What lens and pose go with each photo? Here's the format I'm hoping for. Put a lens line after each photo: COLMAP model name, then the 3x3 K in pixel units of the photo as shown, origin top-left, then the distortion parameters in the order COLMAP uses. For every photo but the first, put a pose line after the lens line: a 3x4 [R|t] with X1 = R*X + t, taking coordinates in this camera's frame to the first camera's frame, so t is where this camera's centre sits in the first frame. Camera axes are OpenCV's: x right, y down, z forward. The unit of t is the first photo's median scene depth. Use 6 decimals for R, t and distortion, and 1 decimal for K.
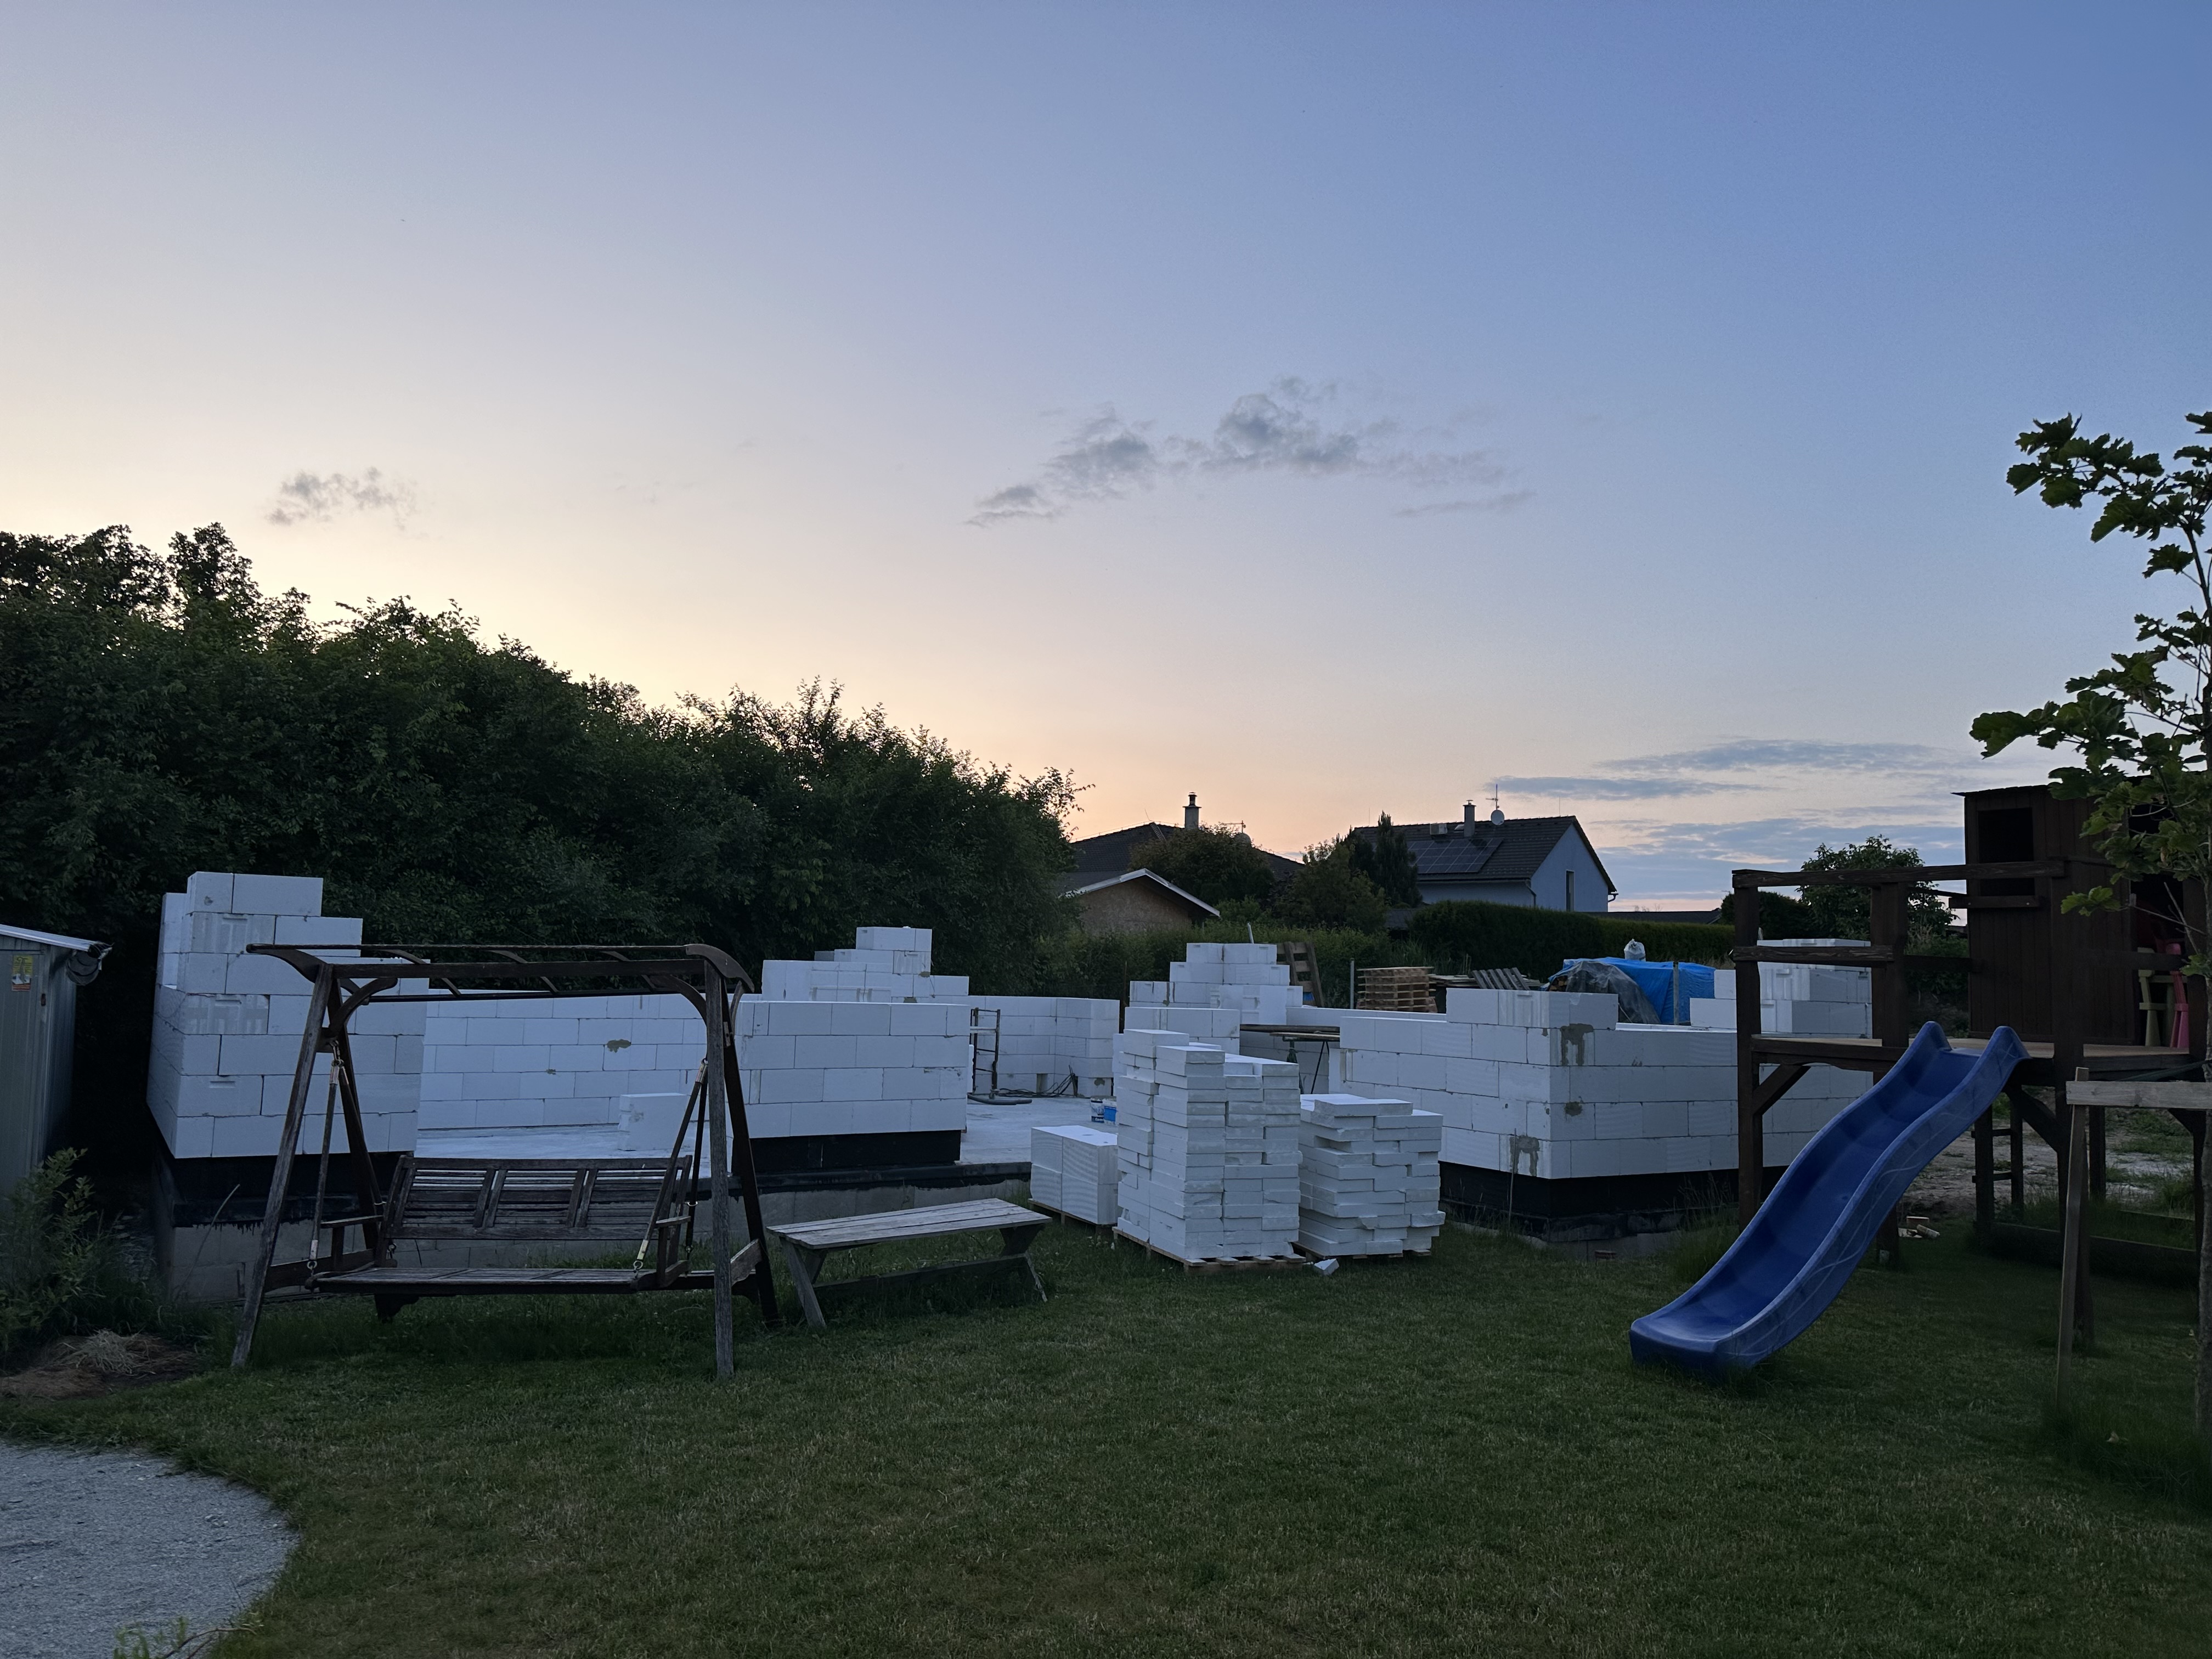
lens RADIAL K [[1546.2, 0, 1101.7], [0, 1546.2, 837.4], [0, 0, 1]] dist [0.062470, -0.074135]
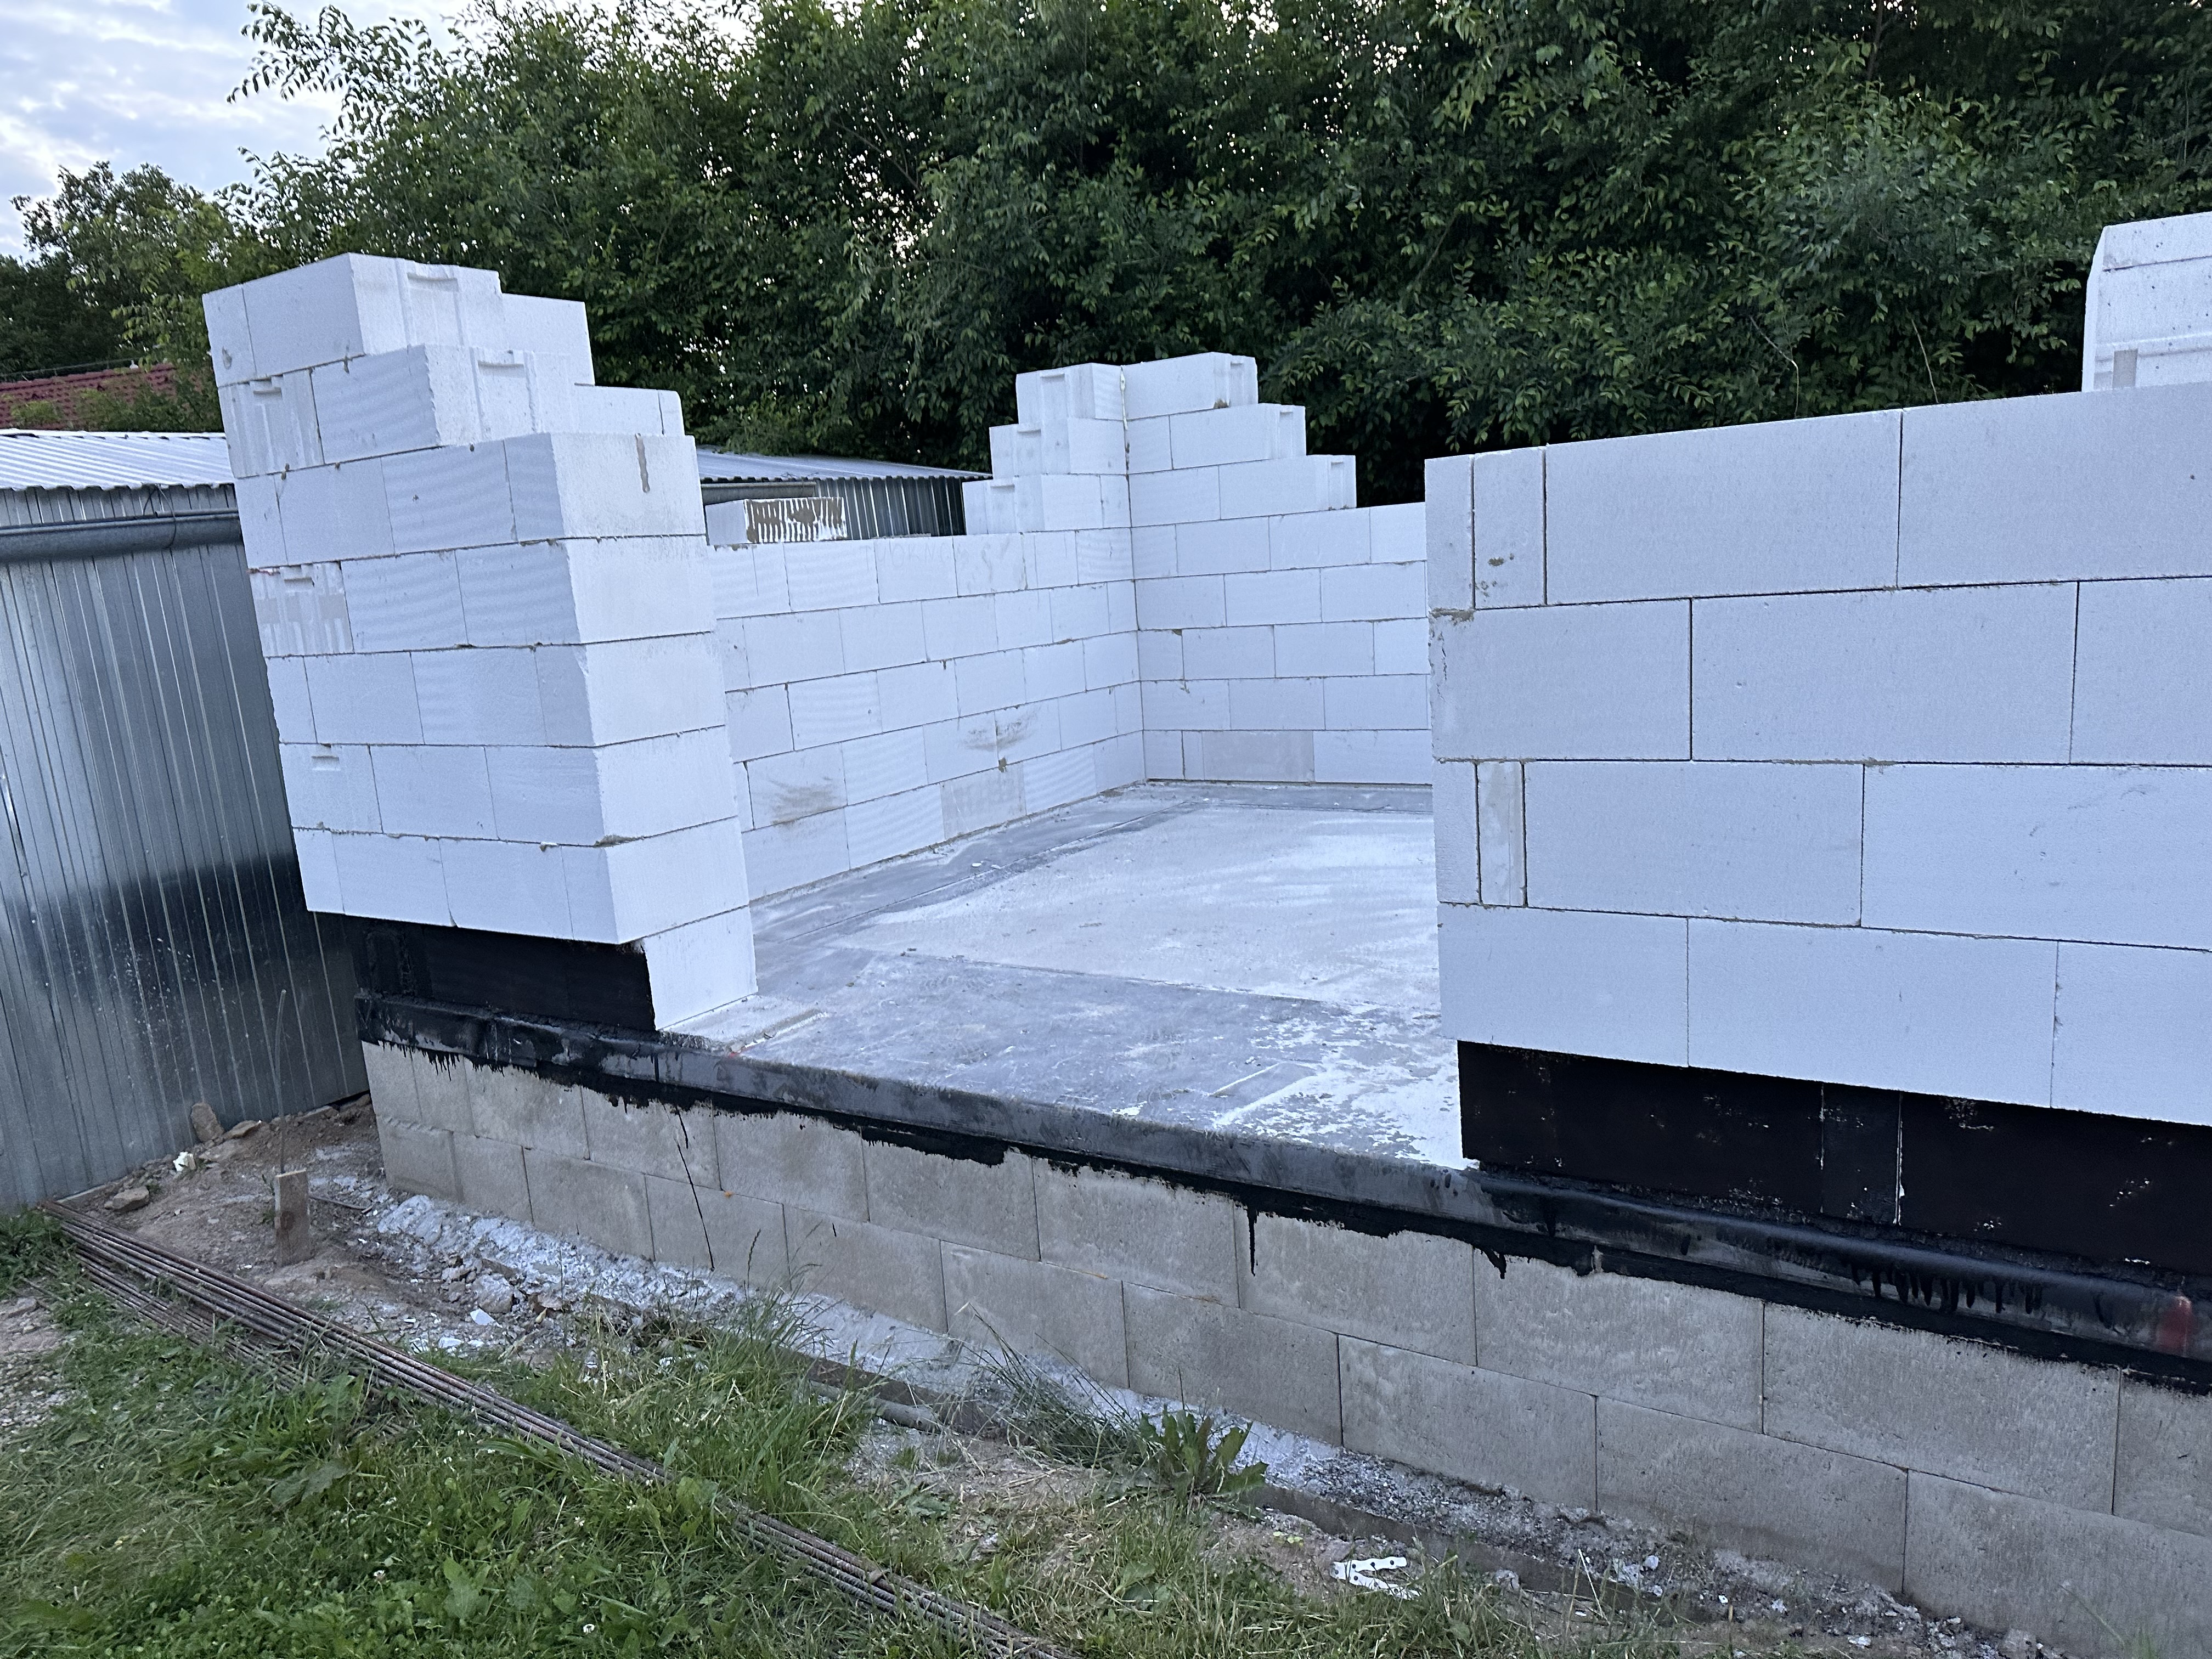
lens RADIAL K [[1546.2, 0, 1094.4], [0, 1546.2, 832.0], [0, 0, 1]] dist [0.062470, -0.074135]
pose [[0.410480, 0.106066, -0.905680, -0.041458], [0.165122, 0.968147, 0.188220, 0.103062], [0.896795, -0.226809, 0.379891, 0.822830]]
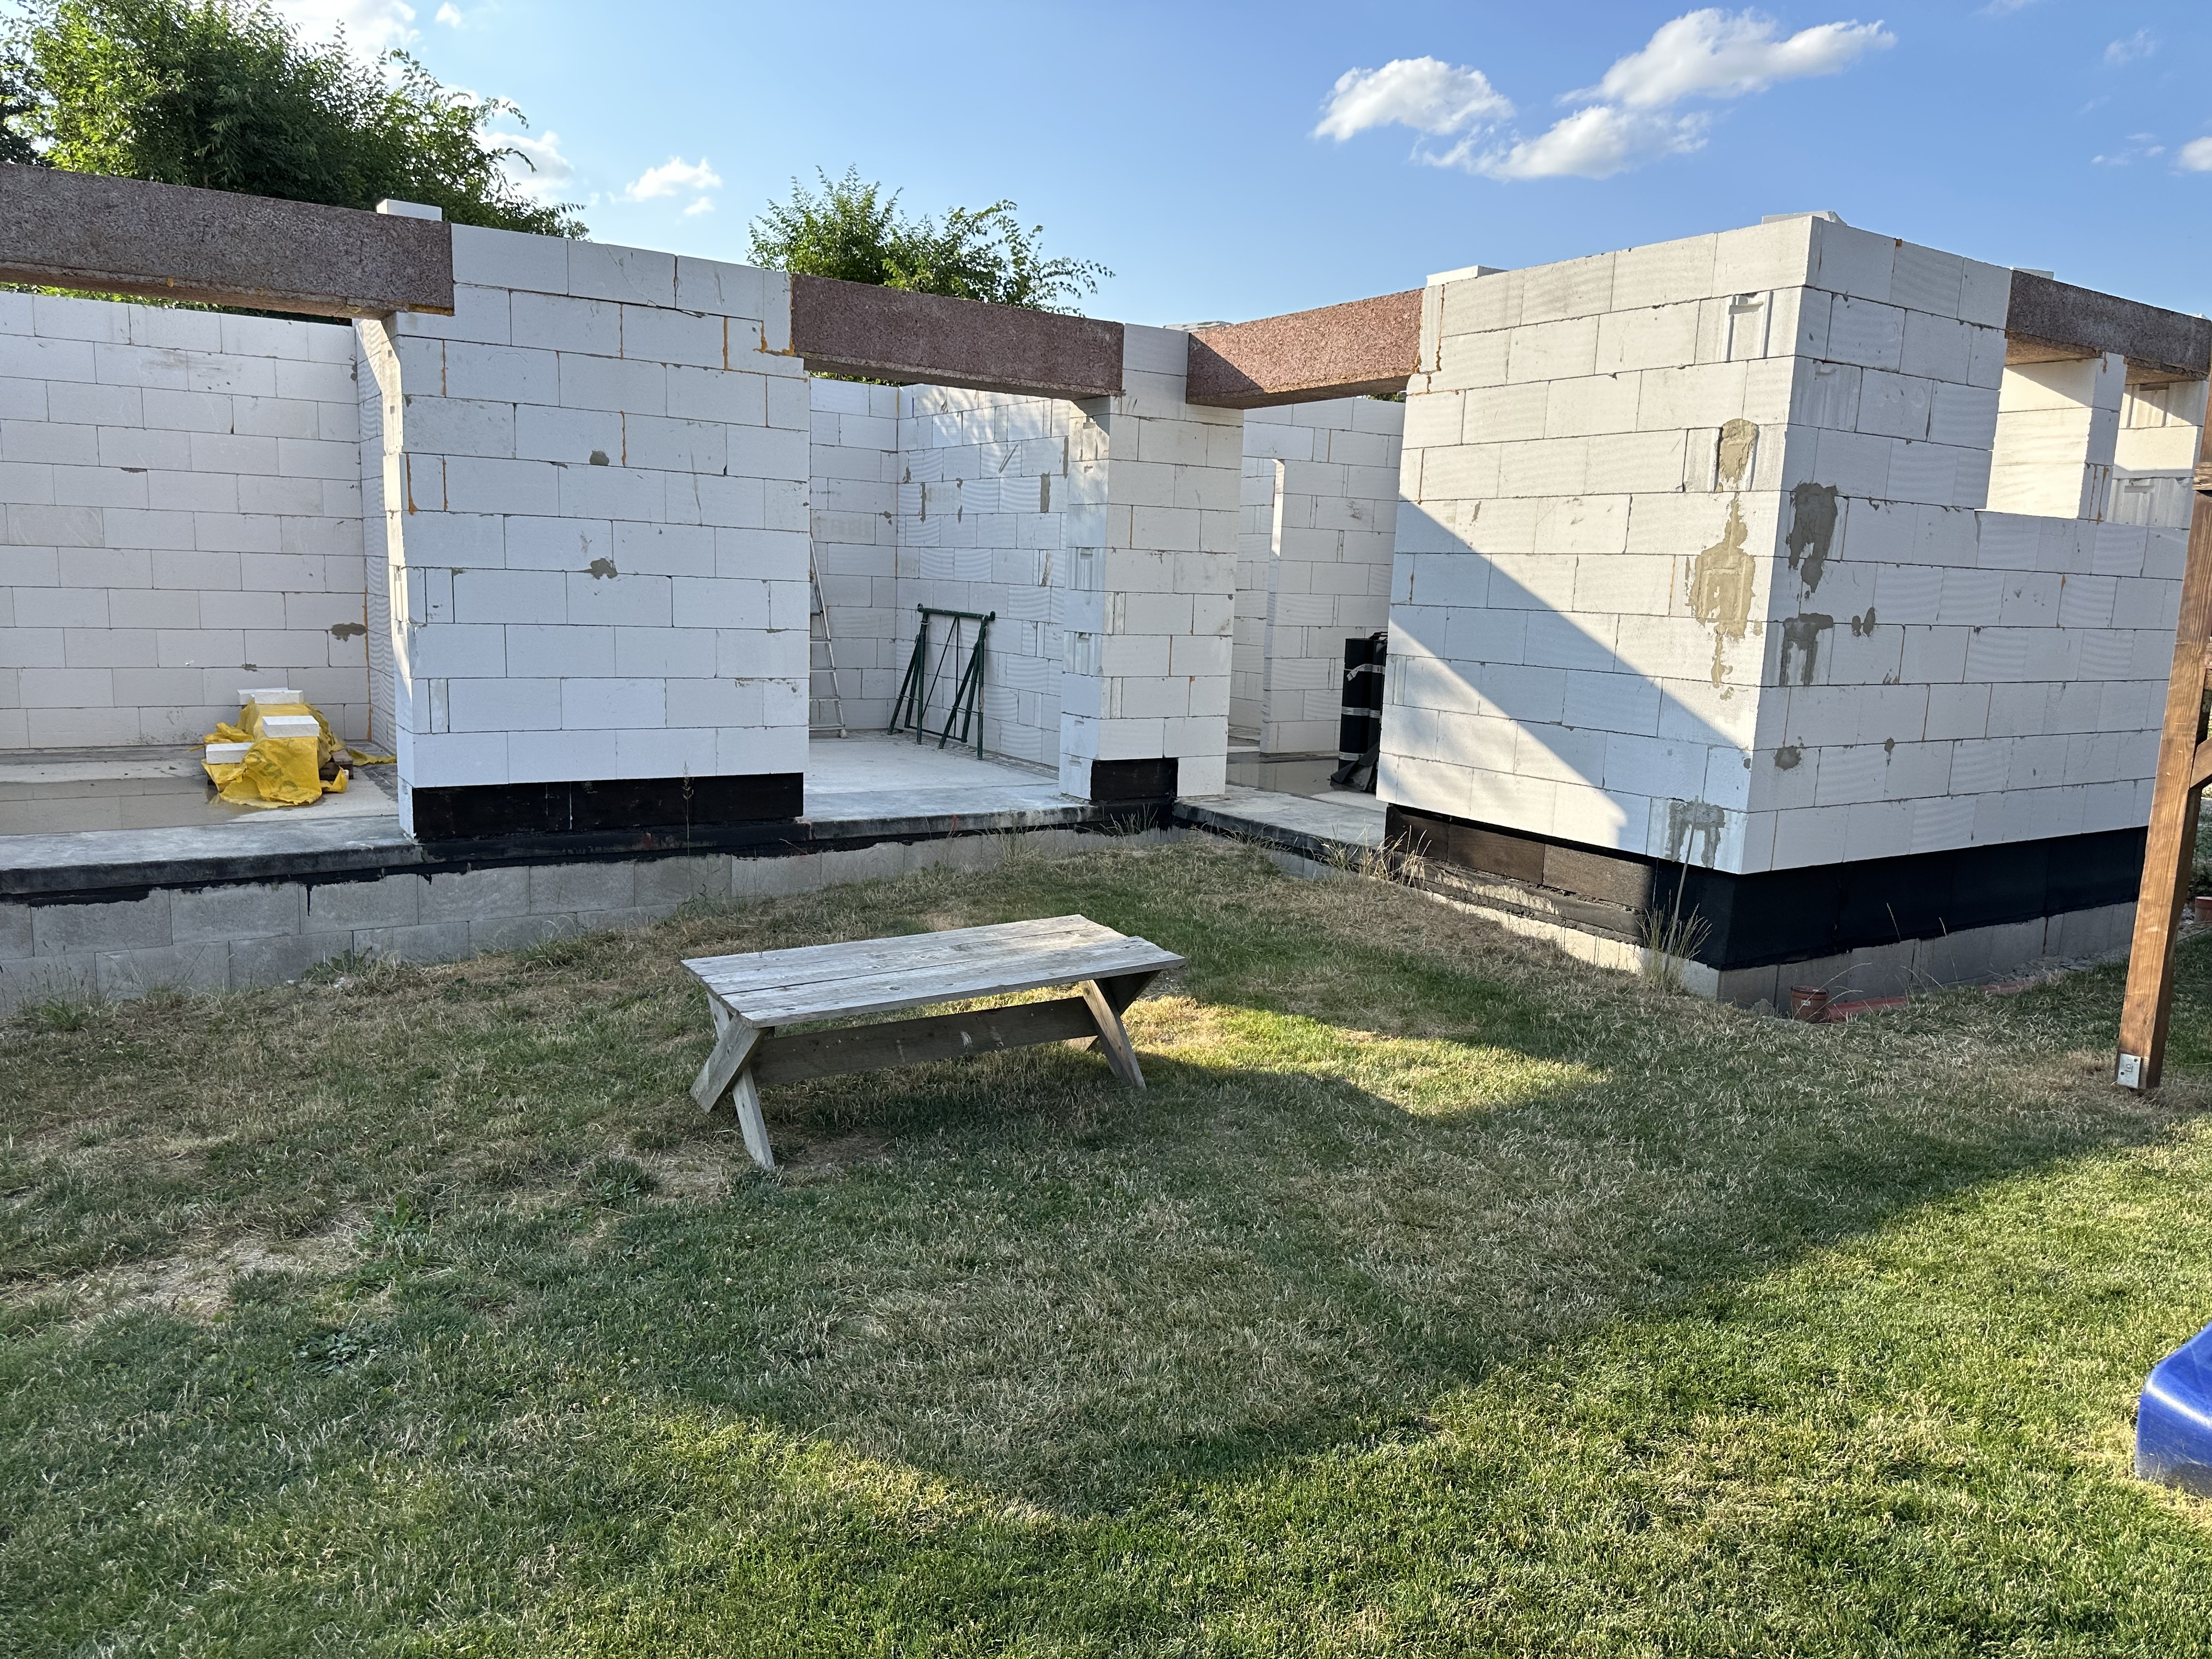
lens RADIAL K [[1546.2, 0, 1096.8], [0, 1546.2, 827.4], [0, 0, 1]] dist [0.062470, -0.074135]
pose [[0.999945, 0.008521, -0.006180, 0.040253], [-0.006663, 0.966893, 0.255094, 0.044769], [0.008149, -0.255039, 0.966896, 0.371065]]
